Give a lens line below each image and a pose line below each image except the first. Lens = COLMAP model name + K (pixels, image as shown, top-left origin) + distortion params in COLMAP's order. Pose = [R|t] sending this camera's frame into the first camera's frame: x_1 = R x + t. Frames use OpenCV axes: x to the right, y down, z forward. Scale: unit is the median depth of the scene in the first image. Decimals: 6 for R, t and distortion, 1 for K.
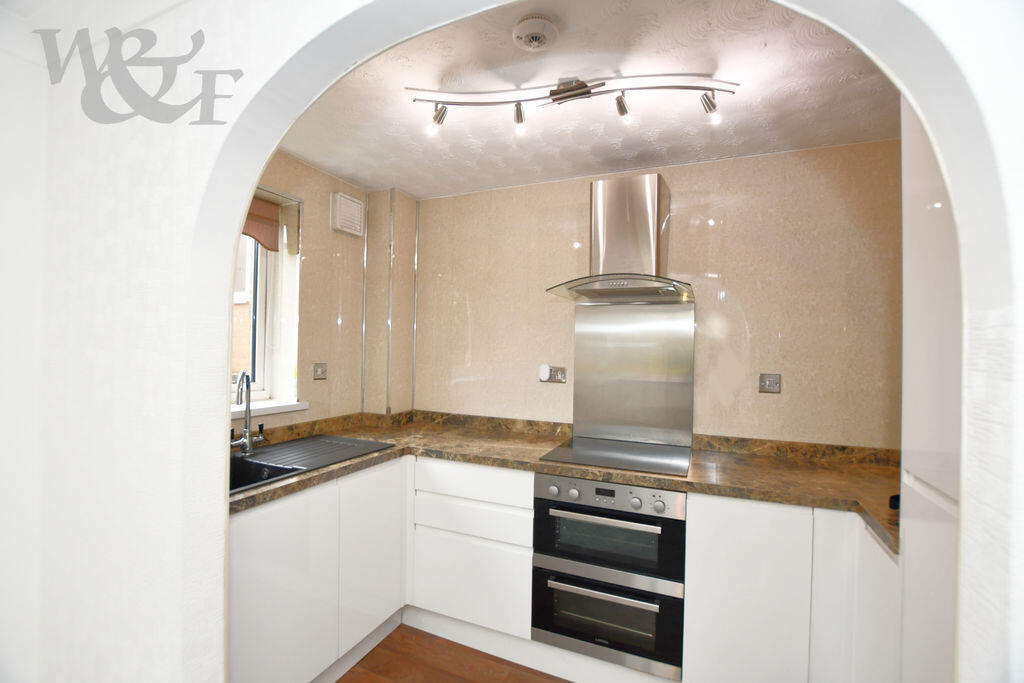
lens RADIAL K [[455.2, 0, 504.7], [0, 455.2, 340.3], [0, 0, 1]] dist [-0.024980, 0.000810]
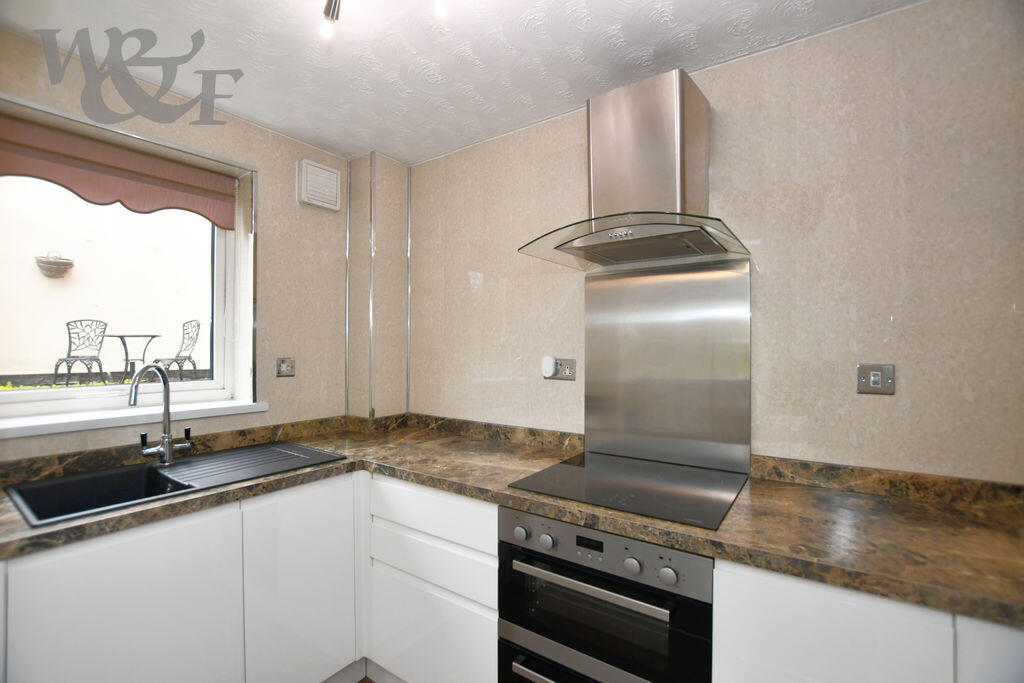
lens RADIAL K [[455.2, 0, 504.7], [0, 455.2, 340.3], [0, 0, 1]] dist [-0.024980, 0.000810]
pose [[0.979707, -0.019682, -0.199467, 0.199205], [0.019362, 0.999806, -0.003559, 0.032568], [0.199498, -0.000376, 0.979898, 0.275727]]
